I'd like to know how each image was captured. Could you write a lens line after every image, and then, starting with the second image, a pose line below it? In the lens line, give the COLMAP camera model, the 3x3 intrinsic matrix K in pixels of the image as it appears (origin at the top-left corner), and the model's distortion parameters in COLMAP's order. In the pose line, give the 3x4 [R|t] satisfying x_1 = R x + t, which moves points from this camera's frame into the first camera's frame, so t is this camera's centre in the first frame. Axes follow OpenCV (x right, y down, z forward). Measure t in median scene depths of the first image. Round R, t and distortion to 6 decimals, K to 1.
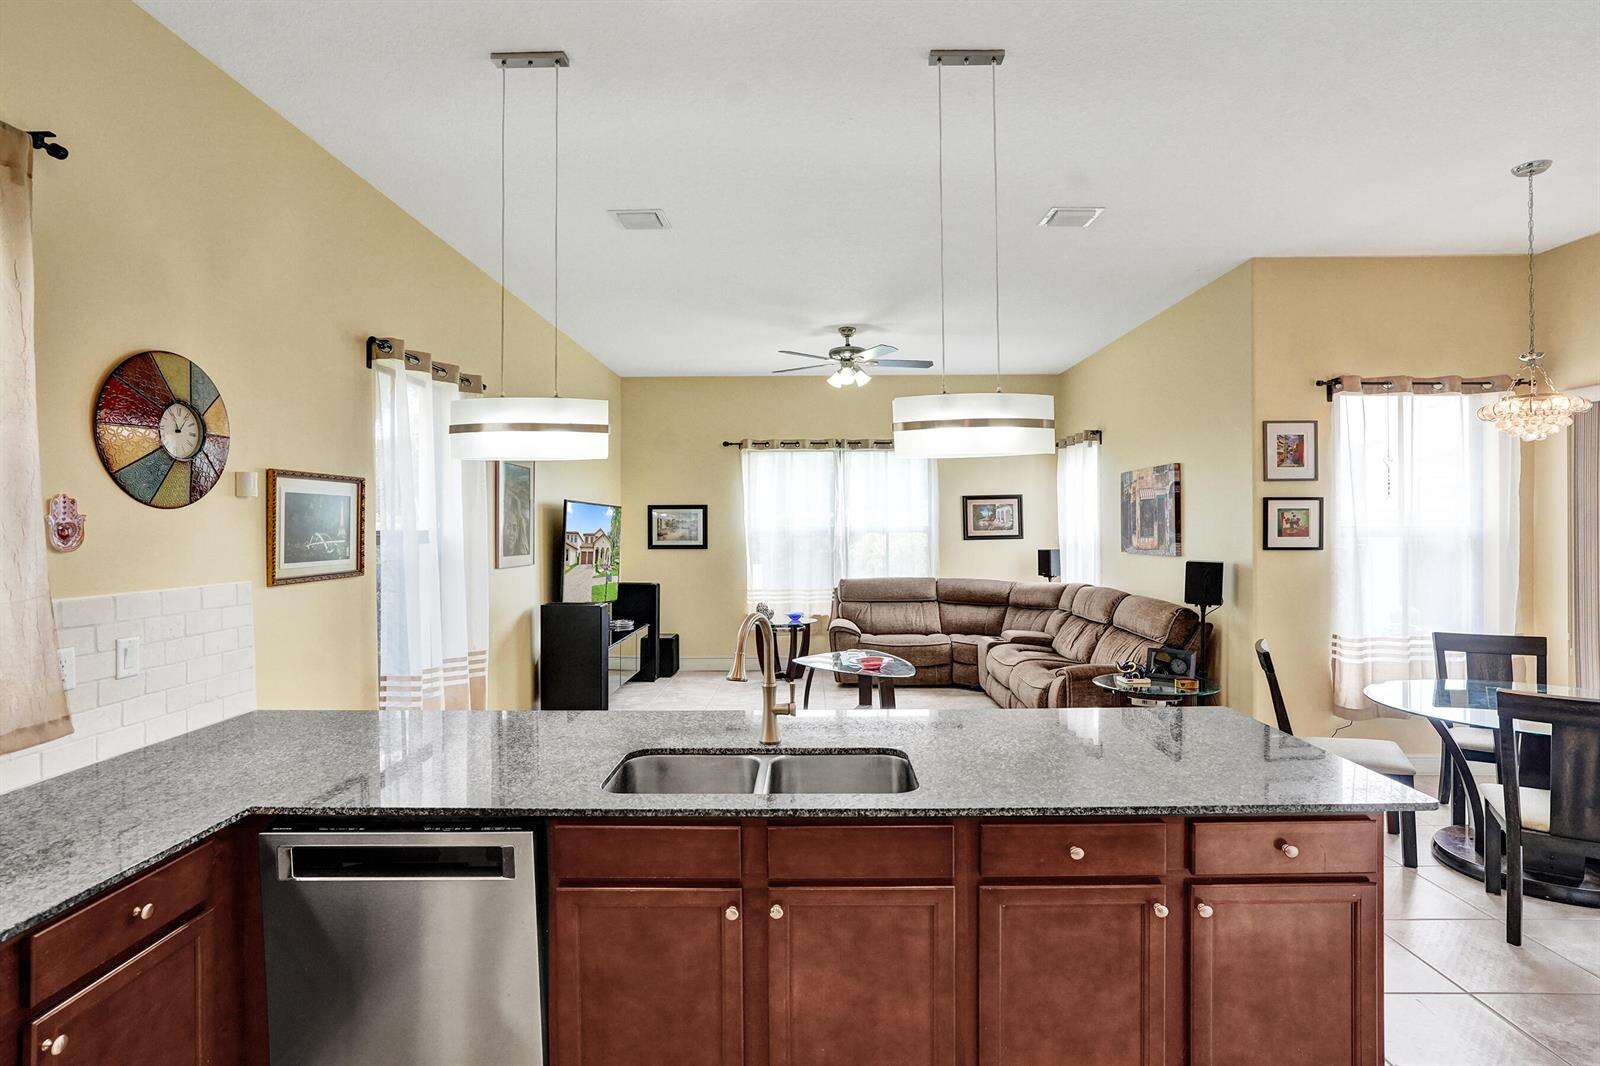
lens RADIAL K [[852.6, 0, 808.0], [0, 852.6, 526.9], [0, 0, 1]] dist [-0.047121, 0.022662]
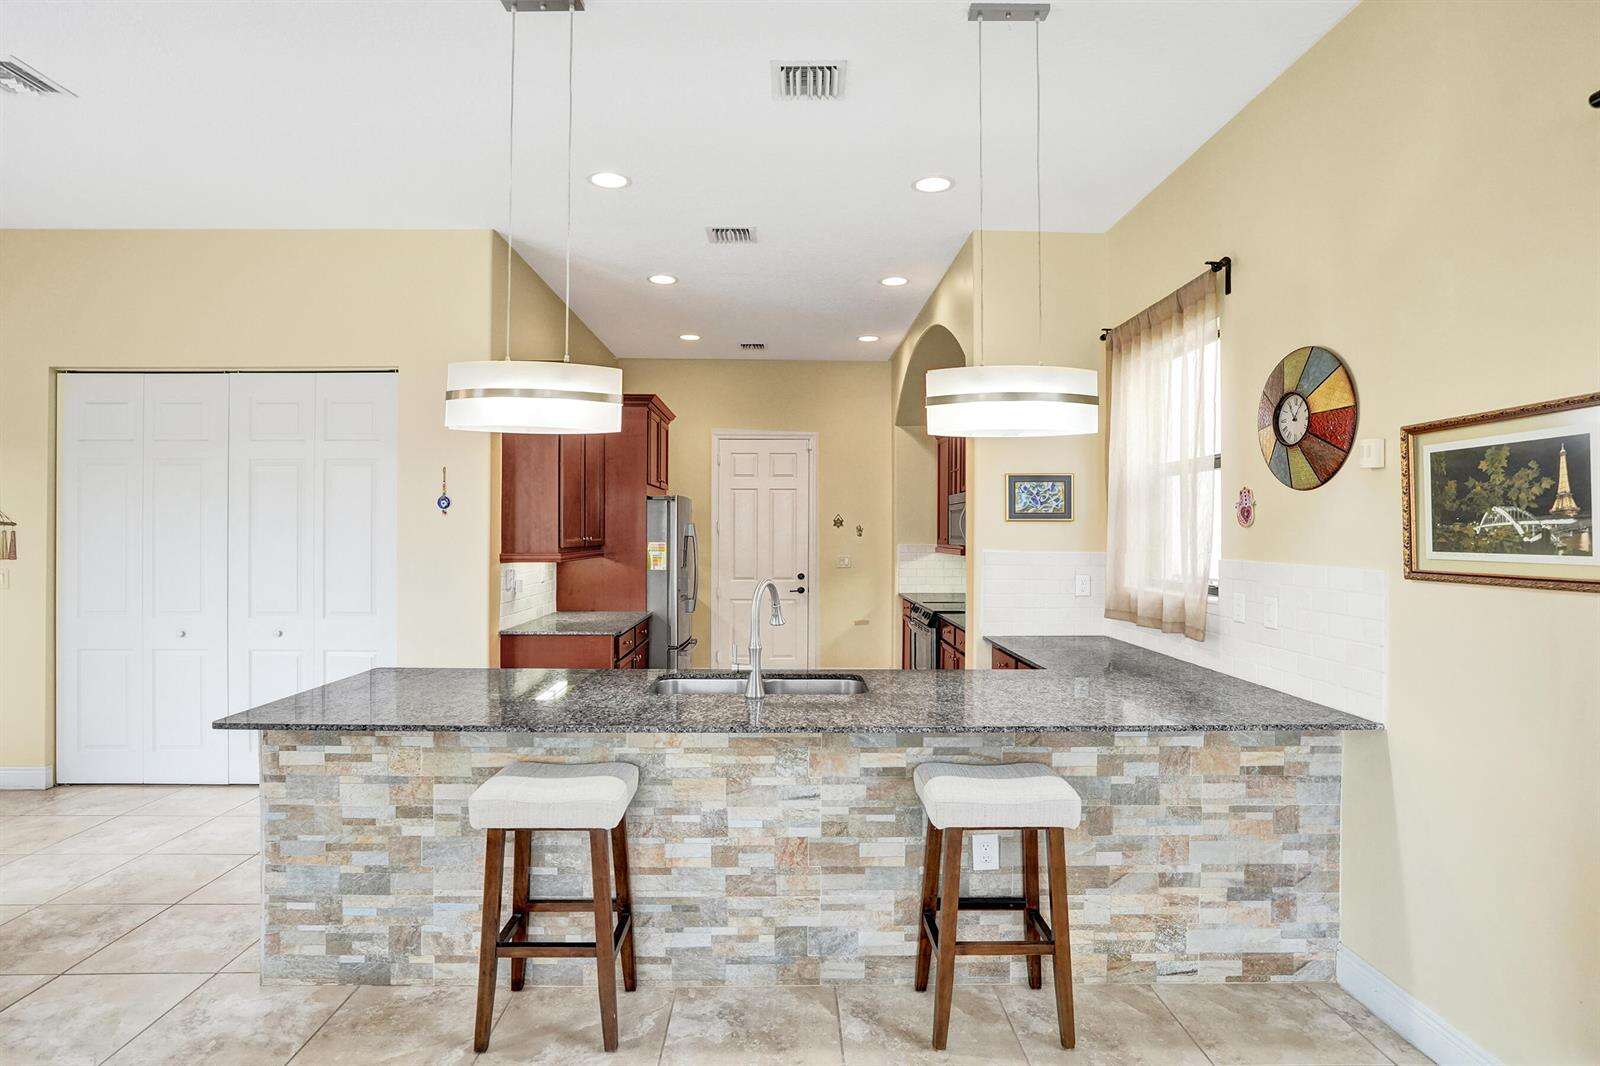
lens RADIAL K [[852.6, 0, 785.2], [0, 852.6, 531.9], [0, 0, 1]] dist [-0.047121, 0.022662]
pose [[-0.999915, 0.002659, -0.012731, -0.037845], [0.002634, 0.999995, 0.001964, 0.015351], [0.012736, 0.001930, -0.999917, 1.104838]]
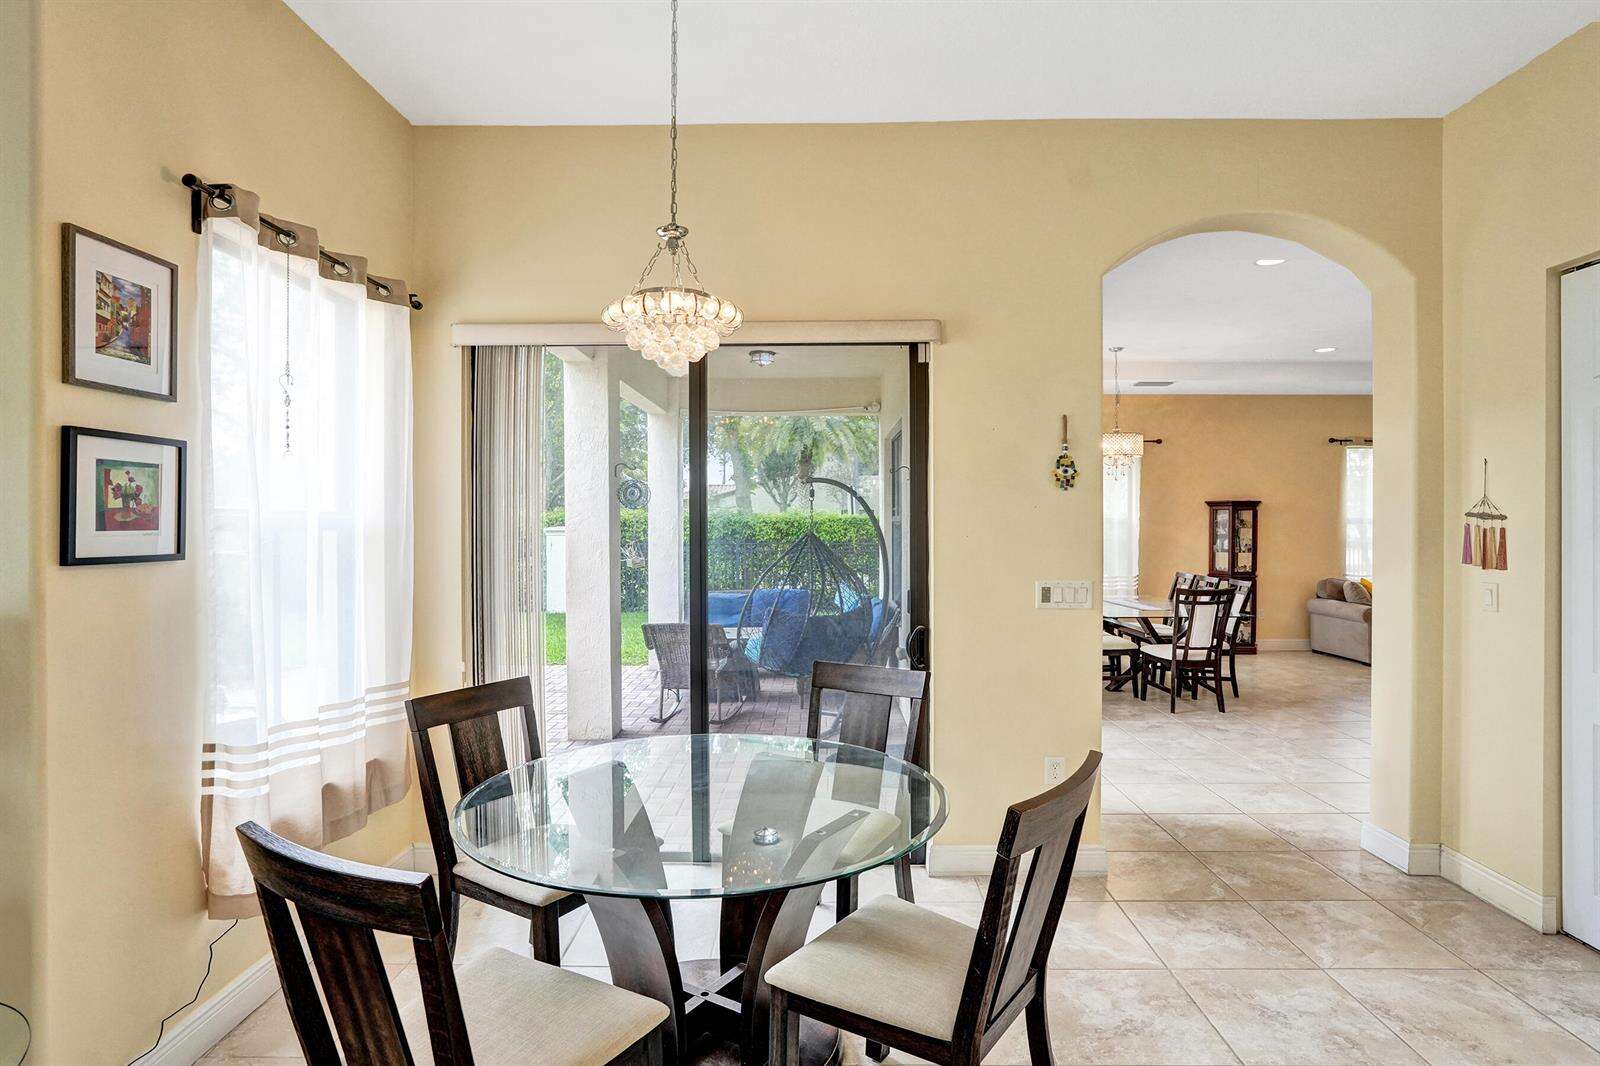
lens RADIAL K [[852.6, 0, 775.5], [0, 852.6, 521.6], [0, 0, 1]] dist [-0.047121, 0.022662]
pose [[0.029058, 0.005214, 0.999564, 0.178741], [0.002977, 0.999982, -0.005303, 0.010602], [-0.999573, 0.003130, 0.029042, 0.673058]]
